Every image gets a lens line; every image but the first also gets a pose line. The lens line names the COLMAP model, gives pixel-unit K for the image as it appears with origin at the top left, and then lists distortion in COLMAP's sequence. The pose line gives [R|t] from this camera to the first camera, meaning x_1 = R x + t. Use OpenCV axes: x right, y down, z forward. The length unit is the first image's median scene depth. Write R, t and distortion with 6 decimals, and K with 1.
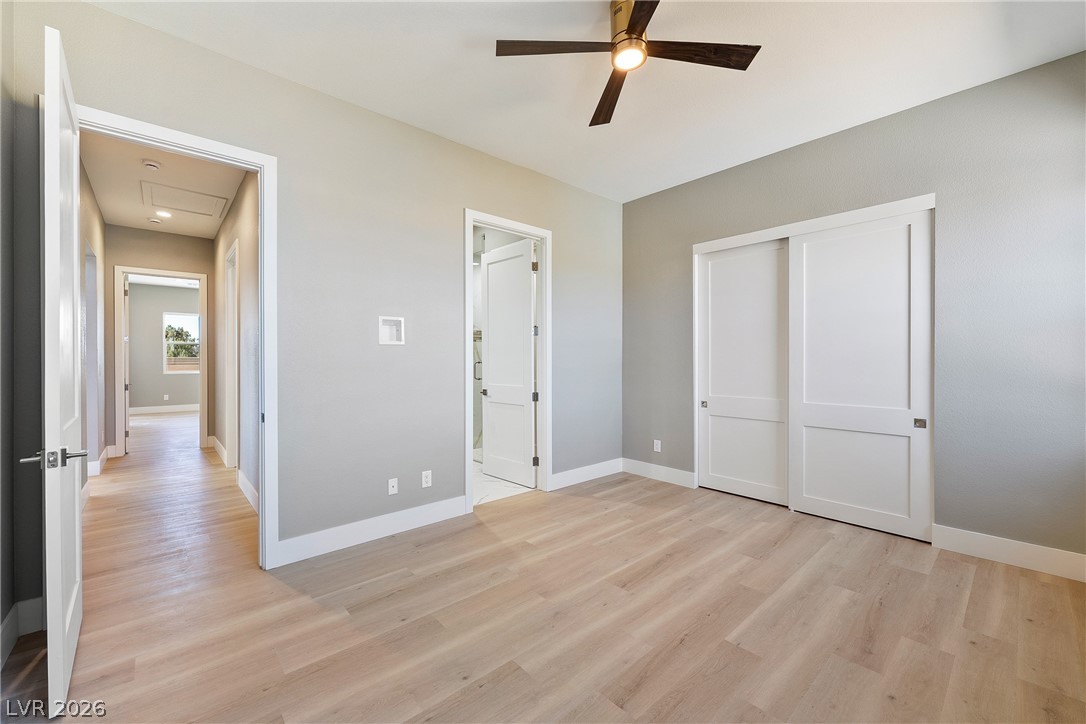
lens RADIAL K [[431.7, 0, 544.9], [0, 431.7, 365.2], [0, 0, 1]] dist [0.000465, -0.000067]
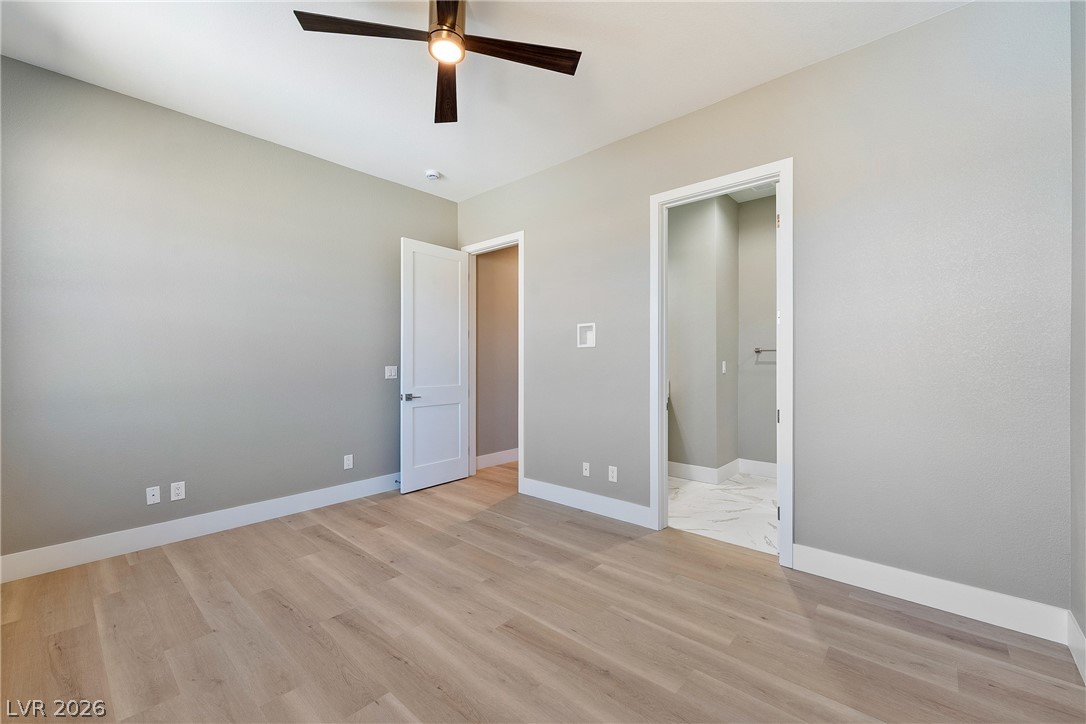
lens RADIAL K [[442.2, 0, 543.0], [0, 442.2, 362.0], [0, 0, 1]] dist [0.000549, -0.000150]
pose [[0.115426, 0.005676, -0.993300, 0.848168], [-0.012882, 0.999908, 0.004217, -0.012389], [0.993233, 0.012309, 0.115489, 0.772458]]
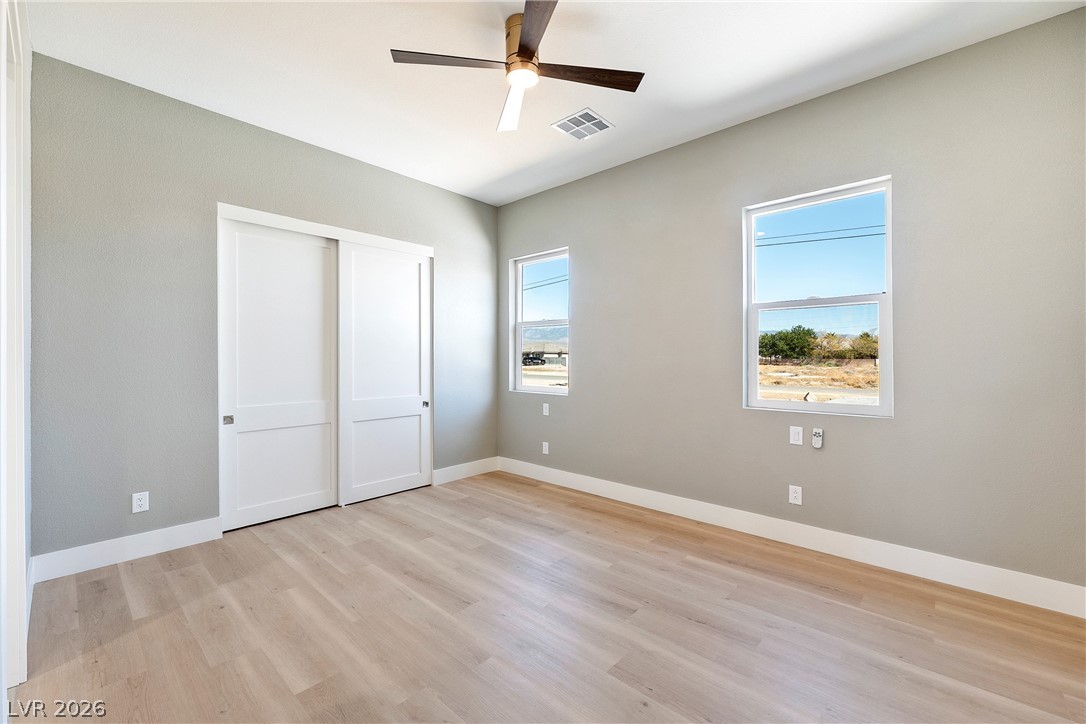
lens RADIAL K [[445.6, 0, 543.0], [0, 445.6, 362.0], [0, 0, 1]] dist [-0.001174, -0.000226]
pose [[-0.096901, -0.007307, 0.995267, -0.632339], [0.014300, 0.999860, 0.008733, -0.012438], [-0.995191, 0.015078, -0.096783, 0.741808]]
